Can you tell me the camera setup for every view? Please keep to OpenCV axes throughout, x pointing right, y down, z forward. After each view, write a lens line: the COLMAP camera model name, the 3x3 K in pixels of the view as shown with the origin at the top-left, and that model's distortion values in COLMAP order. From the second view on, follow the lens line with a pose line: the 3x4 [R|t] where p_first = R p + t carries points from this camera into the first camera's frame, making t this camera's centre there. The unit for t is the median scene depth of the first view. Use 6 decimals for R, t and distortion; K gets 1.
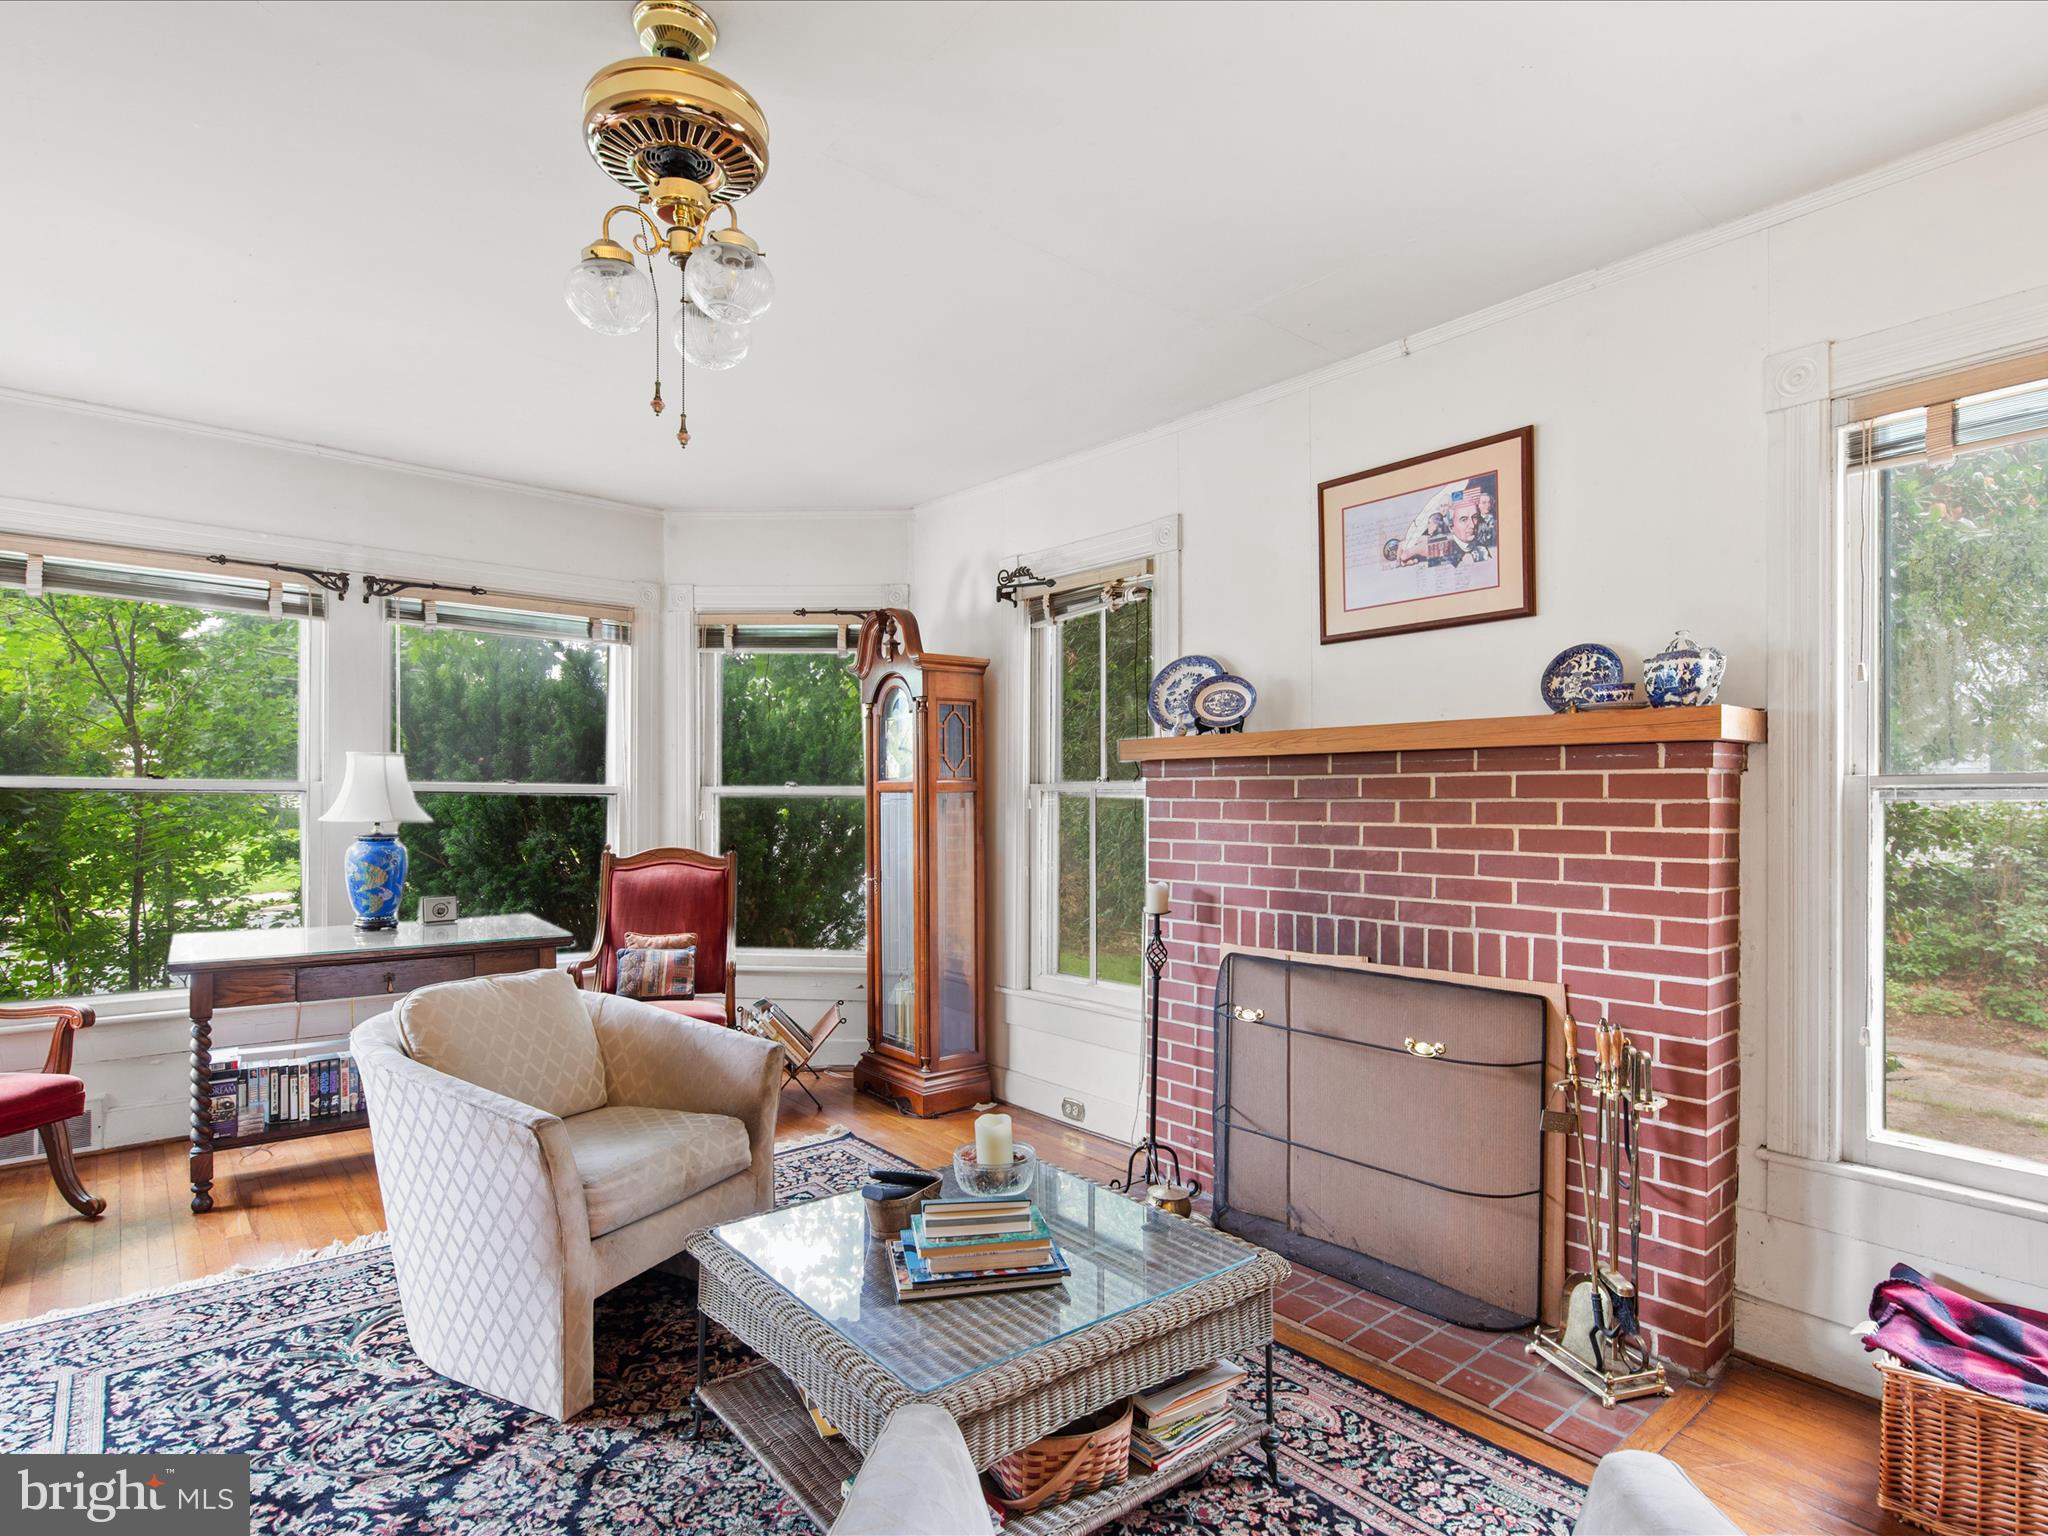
lens RADIAL K [[1062.1, 0, 1027.1], [0, 1062.1, 806.9], [0, 0, 1]] dist [0.003107, 0.000171]
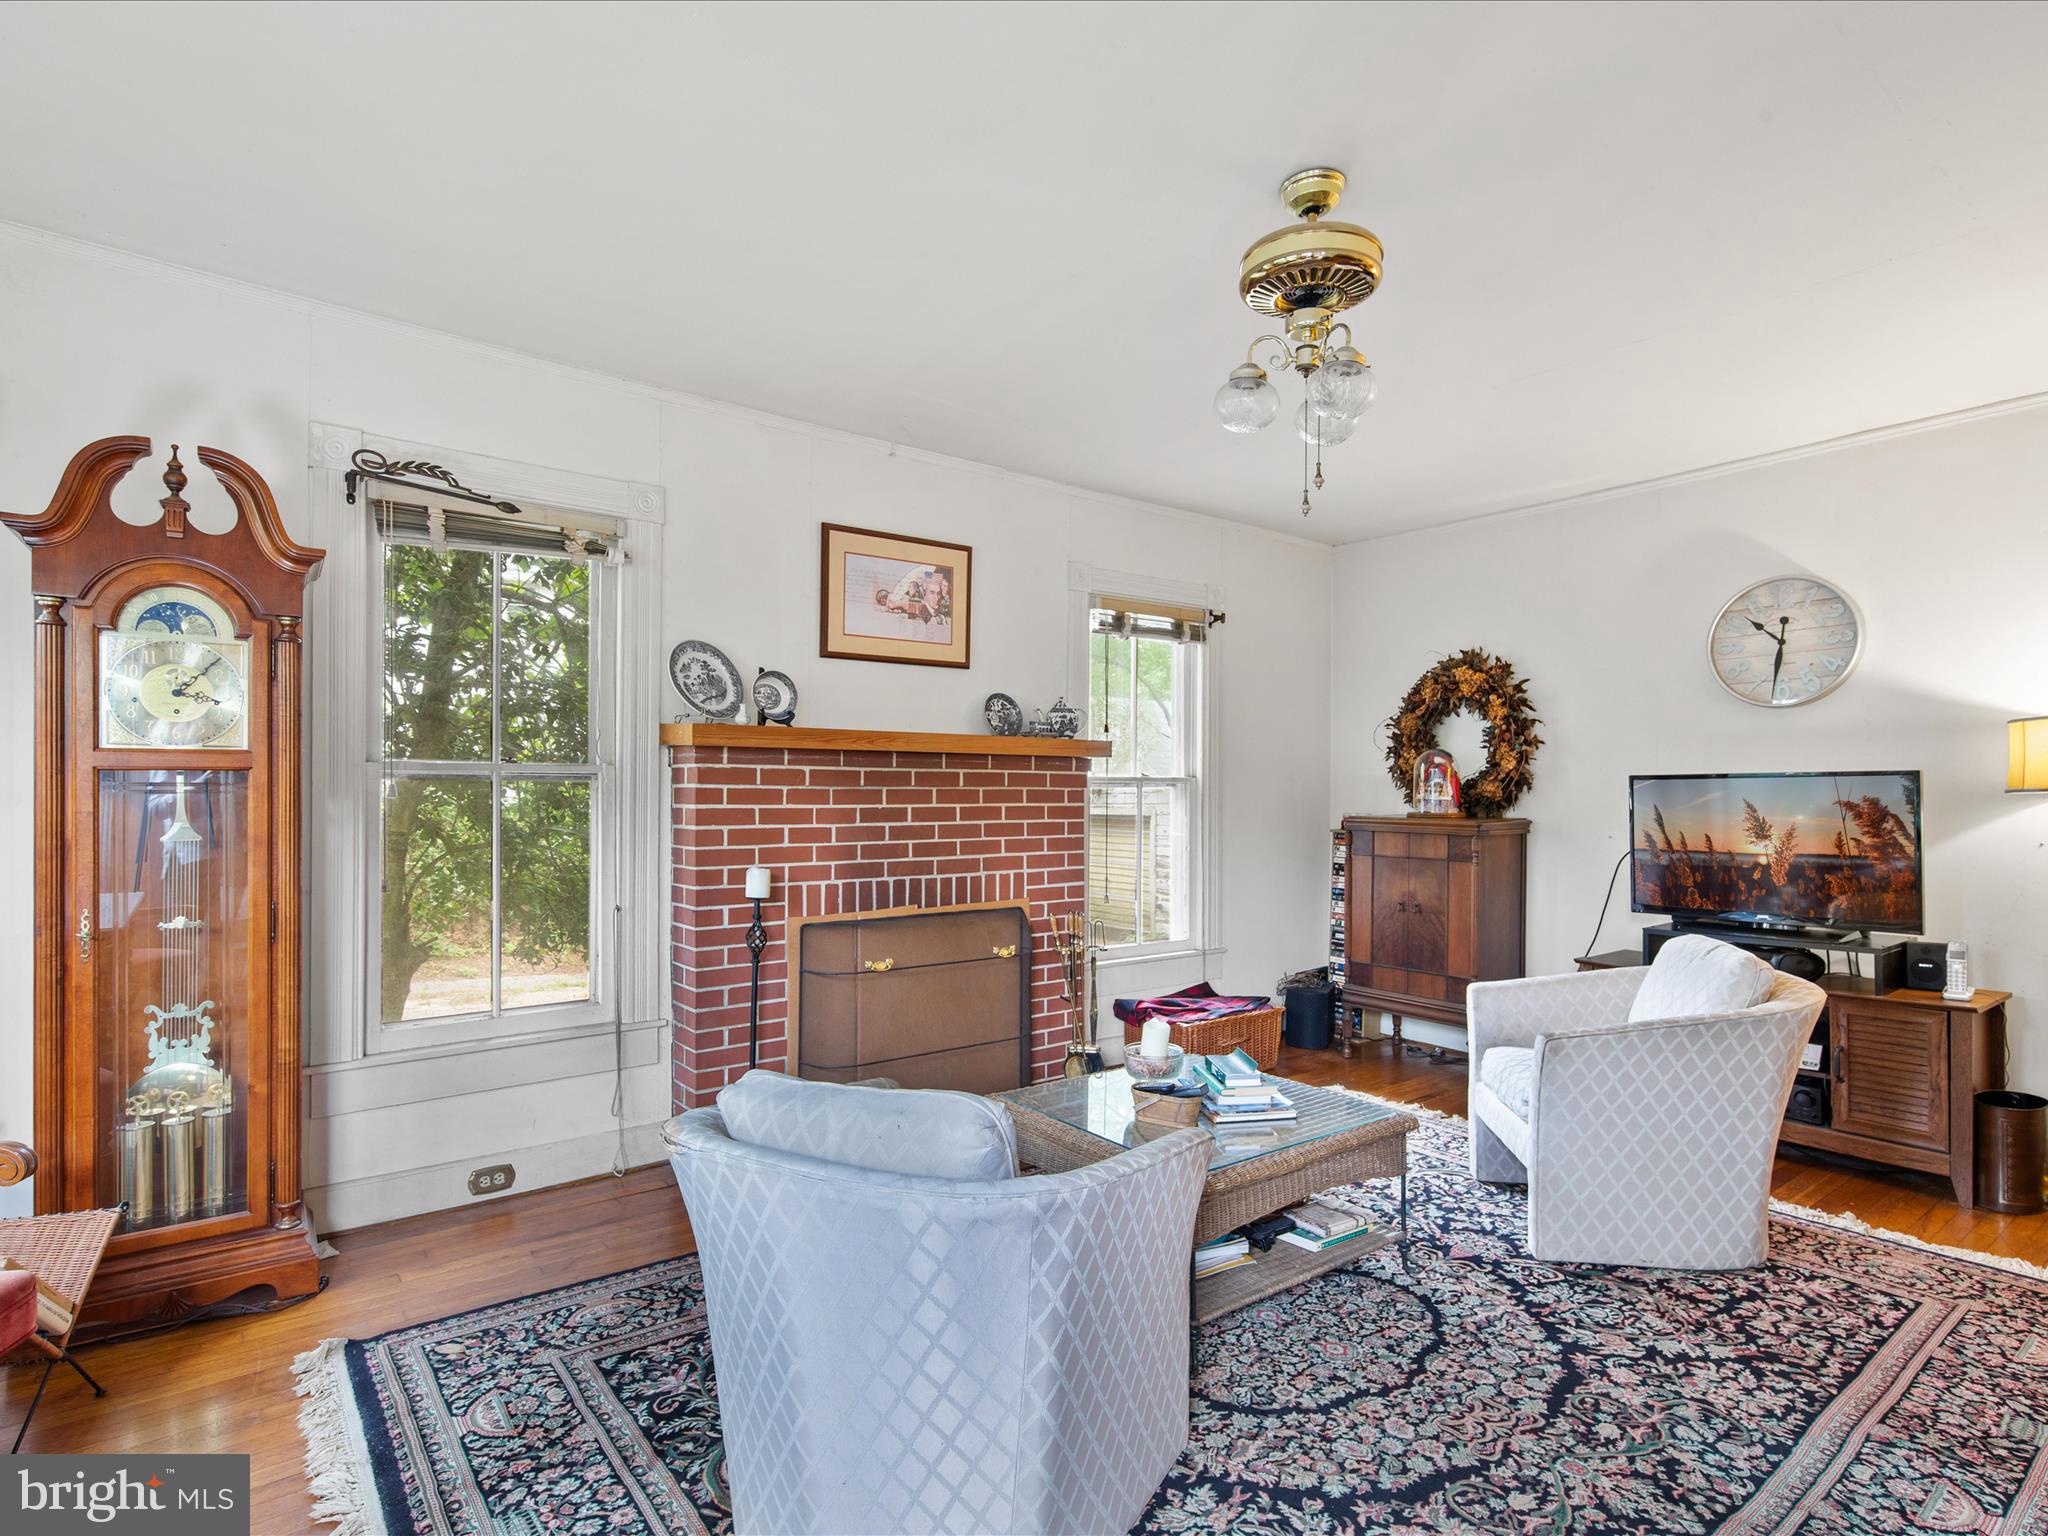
lens RADIAL K [[1062.0, 0, 1024.9], [0, 1062.0, 785.9], [0, 0, 1]] dist [0.000469, -0.000168]
pose [[0.047243, 0.000275, 0.998883, -1.012368], [0.000185, 1.000000, -0.000284, -0.008260], [-0.998883, 0.000198, 0.047243, 0.799957]]
